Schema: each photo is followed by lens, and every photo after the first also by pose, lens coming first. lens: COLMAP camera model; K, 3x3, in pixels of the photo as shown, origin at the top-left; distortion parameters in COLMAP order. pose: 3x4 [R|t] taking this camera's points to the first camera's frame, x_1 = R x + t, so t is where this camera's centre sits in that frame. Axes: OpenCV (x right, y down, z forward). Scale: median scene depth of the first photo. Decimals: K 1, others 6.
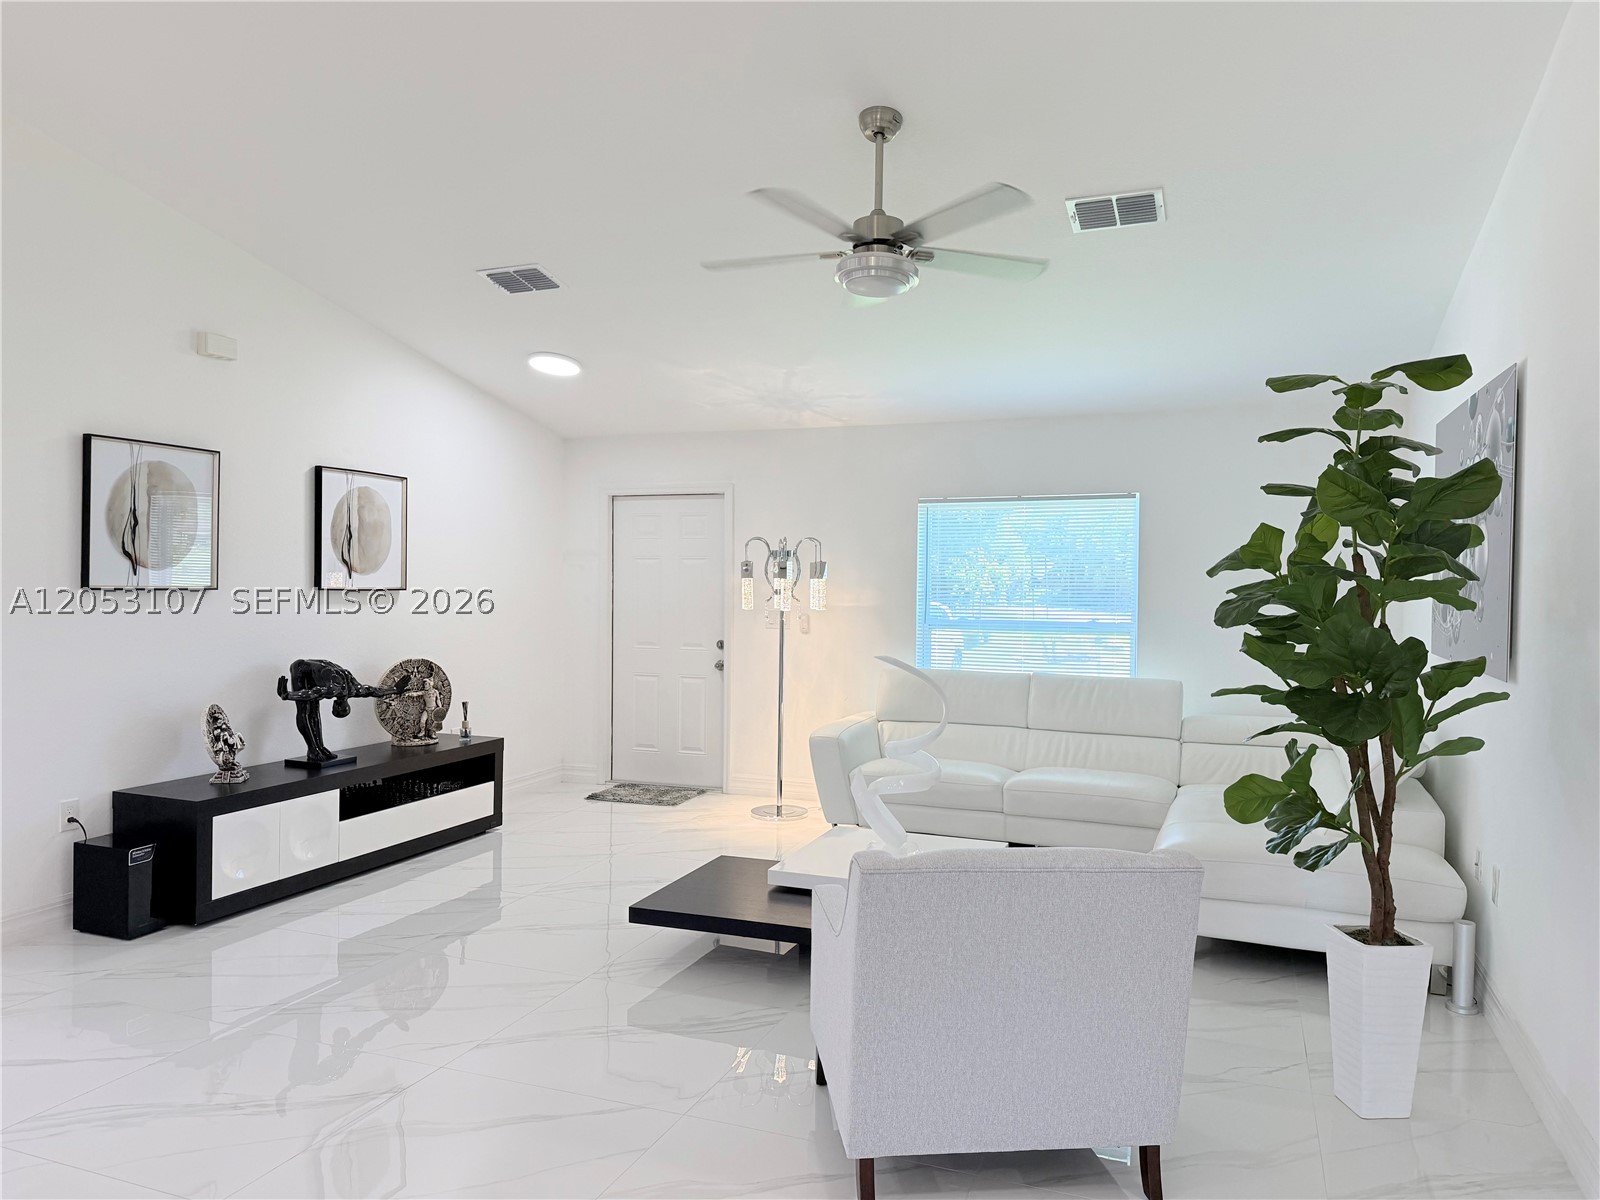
lens RADIAL K [[1100.9, 0, 800.0], [0, 1100.9, 600.0], [0, 0, 1]] dist [0.111837, -0.169309]
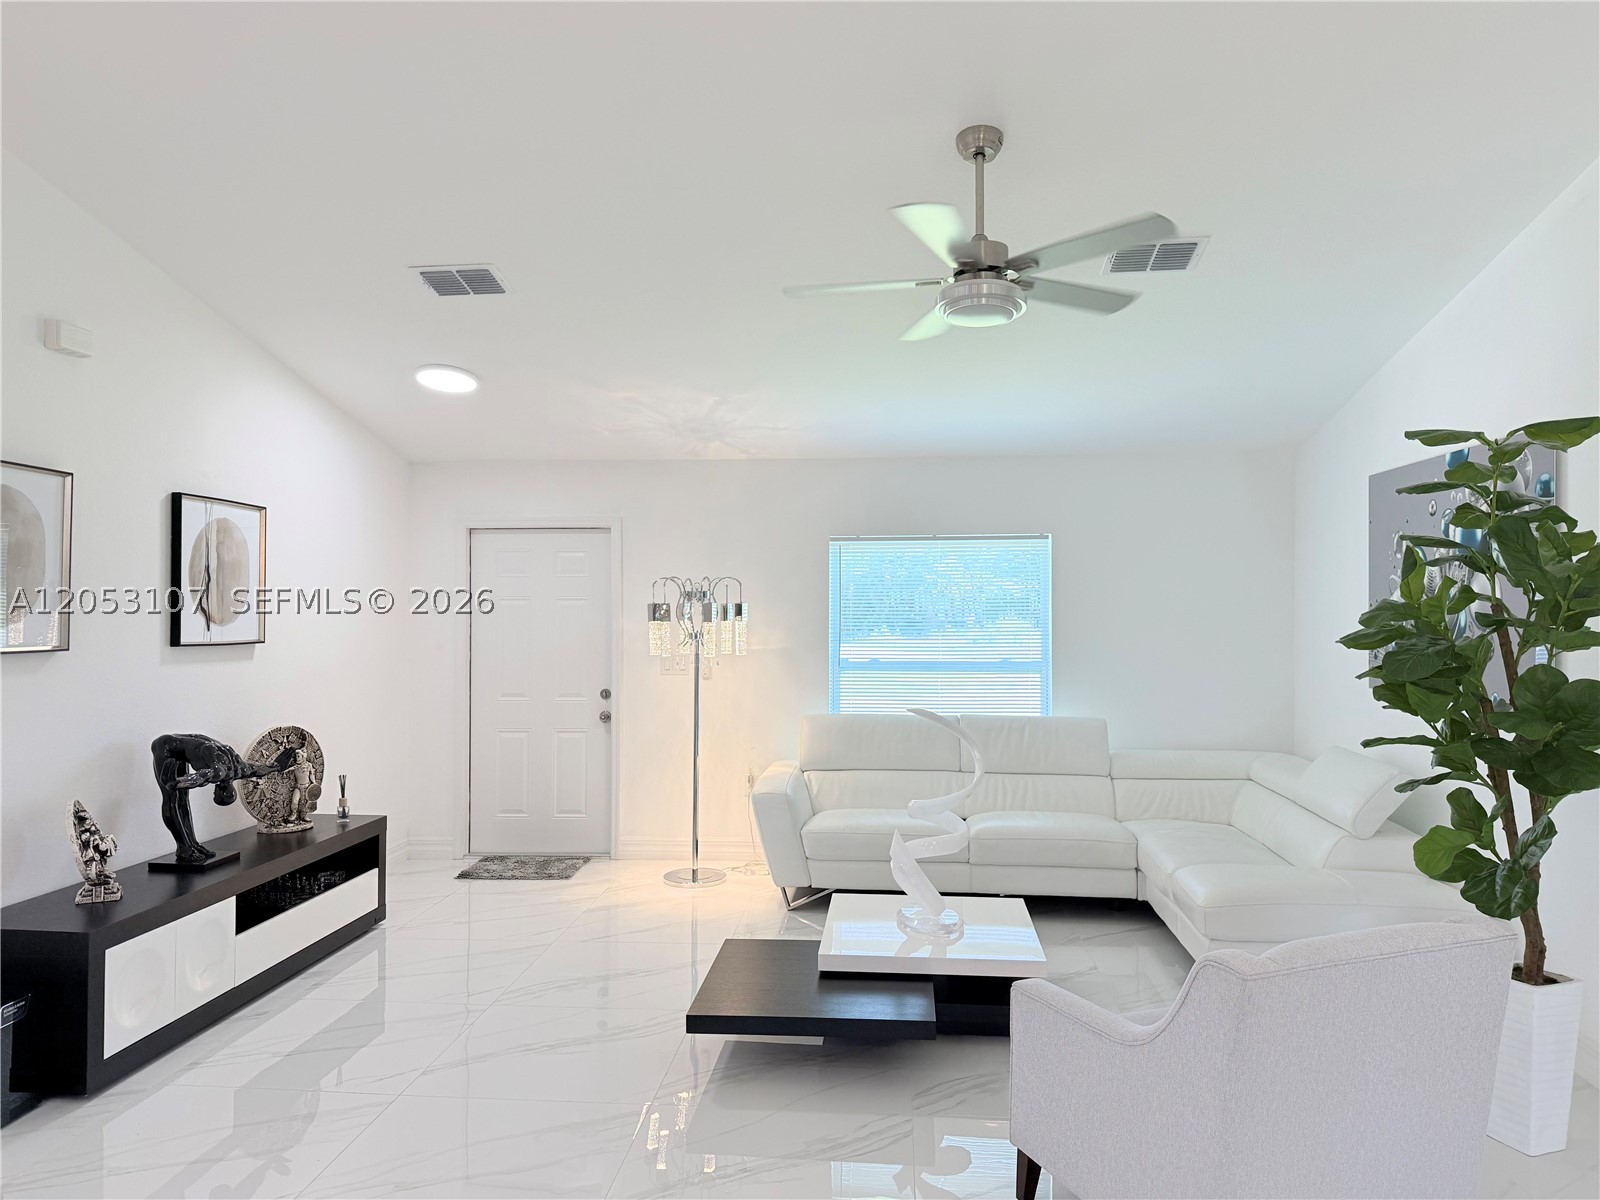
lens RADIAL K [[1108.9, 0, 800.0], [0, 1108.9, 600.0], [0, 0, 1]] dist [0.076802, -0.087345]
pose [[0.961234, -0.007540, 0.275629, -0.212267], [0.015108, 0.999565, -0.025344, -0.014269], [-0.275318, 0.028526, 0.960930, 0.093902]]
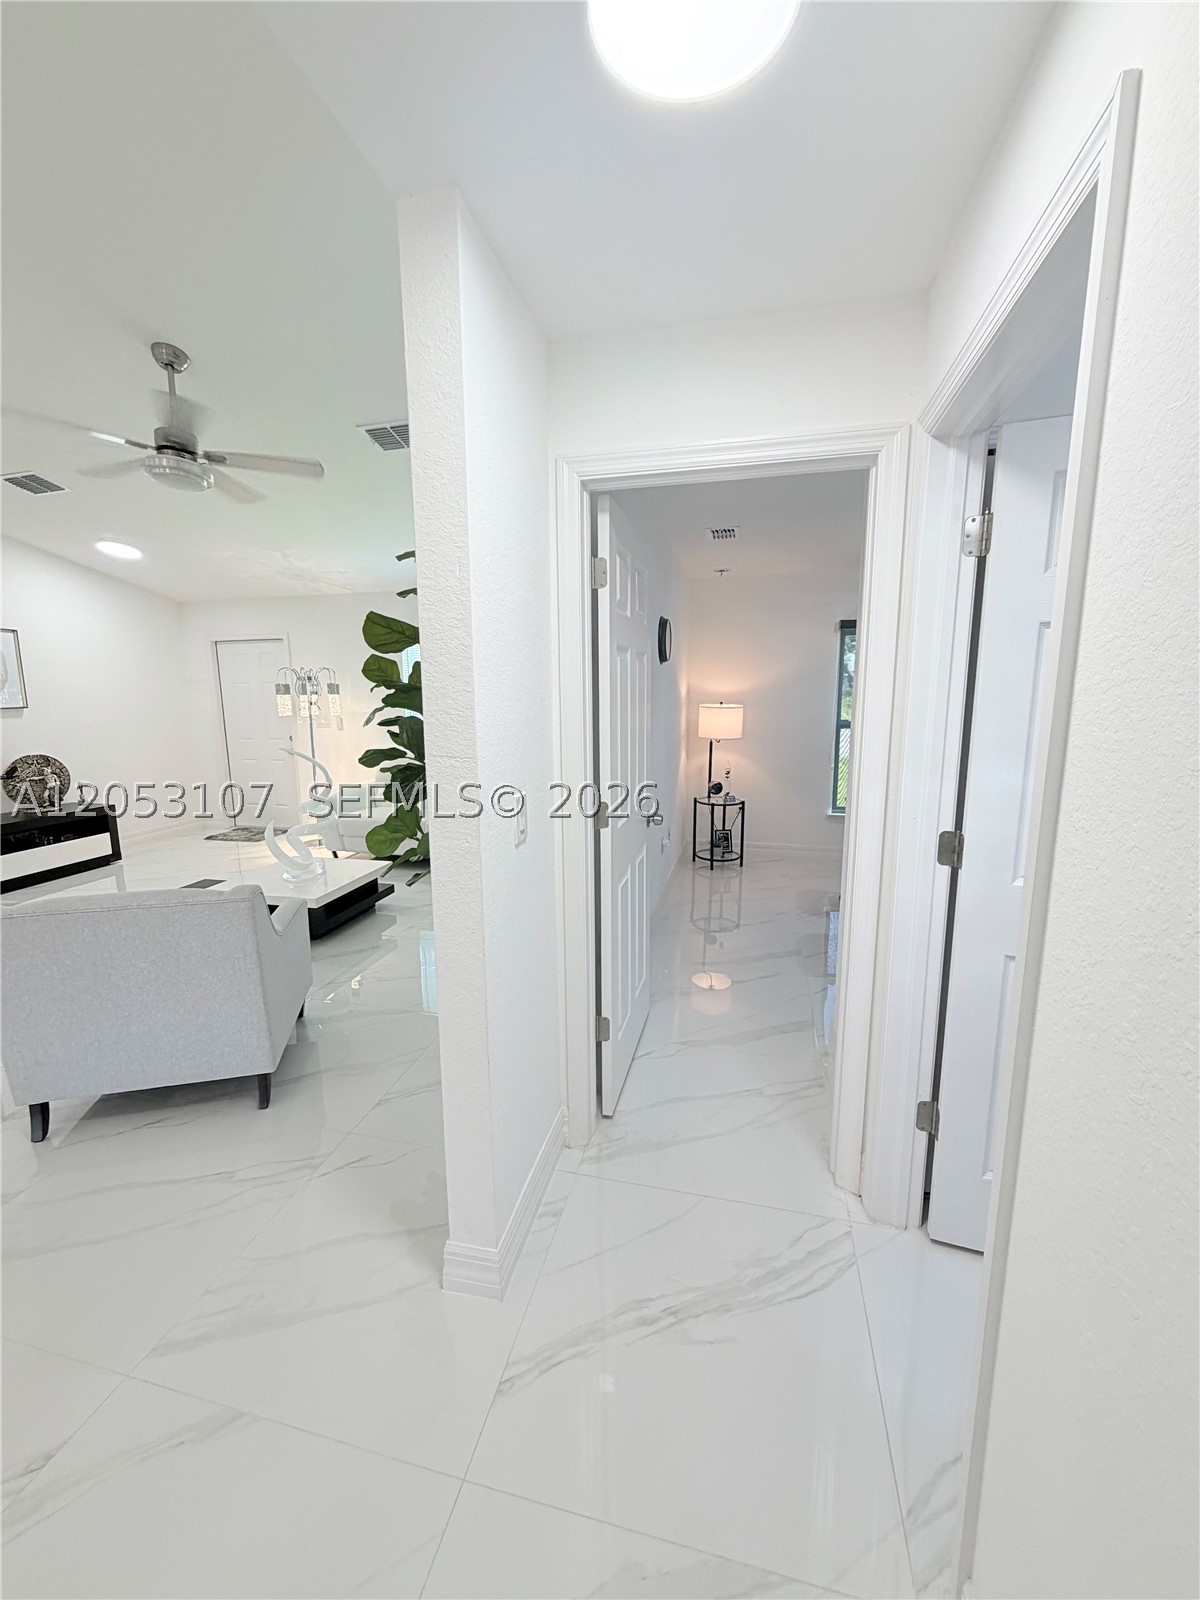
lens RADIAL K [[636.2, 0, 600.0], [0, 636.2, 800.0], [0, 0, 1]] dist [-0.011429, -0.000071]
pose [[0.990192, -0.038317, 0.134357, 0.295496], [0.017990, 0.988619, 0.149362, 0.000780], [-0.138551, -0.145480, 0.979612, 0.062433]]
